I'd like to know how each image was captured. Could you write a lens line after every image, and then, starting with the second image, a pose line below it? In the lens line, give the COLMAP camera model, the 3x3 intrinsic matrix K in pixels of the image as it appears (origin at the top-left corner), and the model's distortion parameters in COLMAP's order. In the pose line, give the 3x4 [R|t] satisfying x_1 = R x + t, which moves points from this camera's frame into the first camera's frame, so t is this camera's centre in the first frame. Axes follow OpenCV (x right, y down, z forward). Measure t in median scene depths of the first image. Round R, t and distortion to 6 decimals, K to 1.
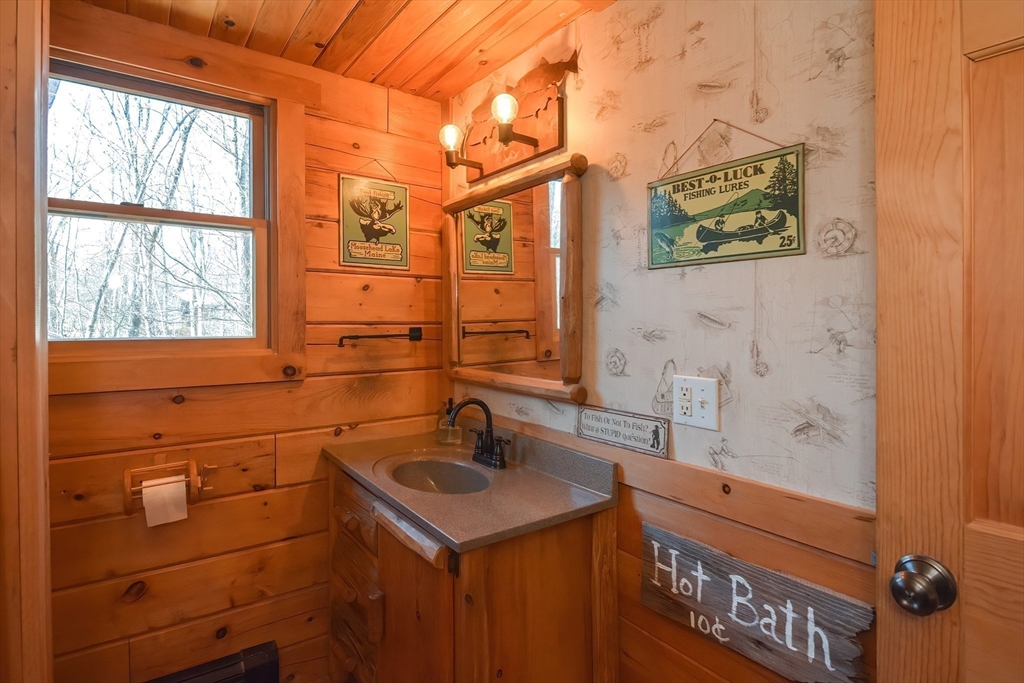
lens RADIAL K [[515.6, 0, 507.6], [0, 515.6, 331.4], [0, 0, 1]] dist [-0.004169, -0.007929]
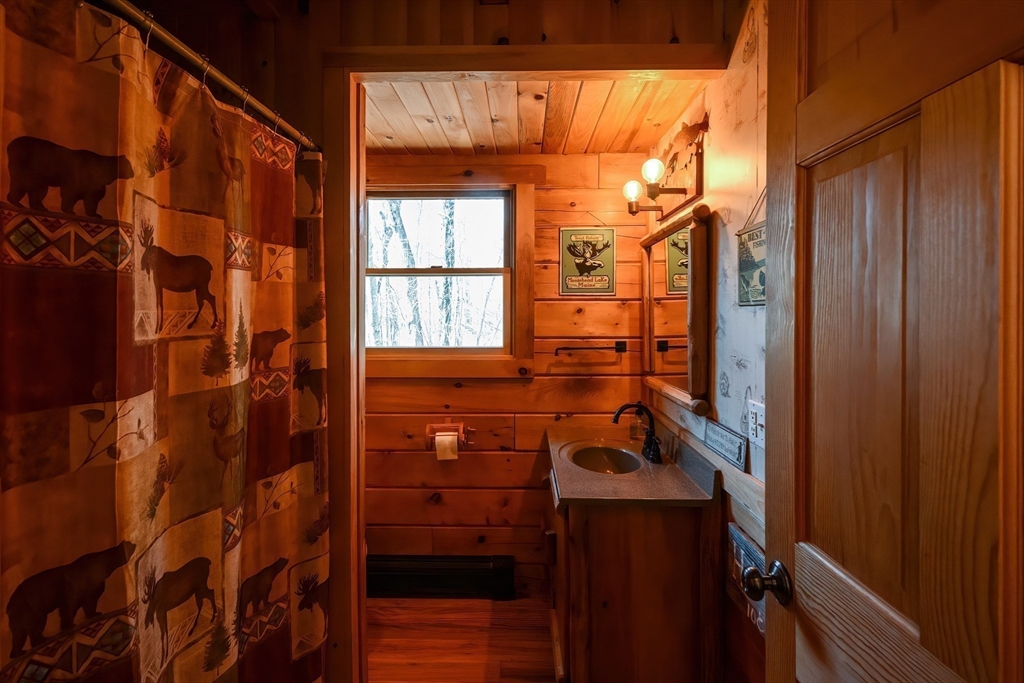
lens RADIAL K [[515.6, 0, 507.8], [0, 515.6, 323.9], [0, 0, 1]] dist [-0.004169, -0.007929]
pose [[0.790961, 0.007279, -0.611824, 0.420514], [-0.007958, 0.999967, 0.001609, -0.057006], [0.611815, 0.003596, 0.790993, -0.164885]]
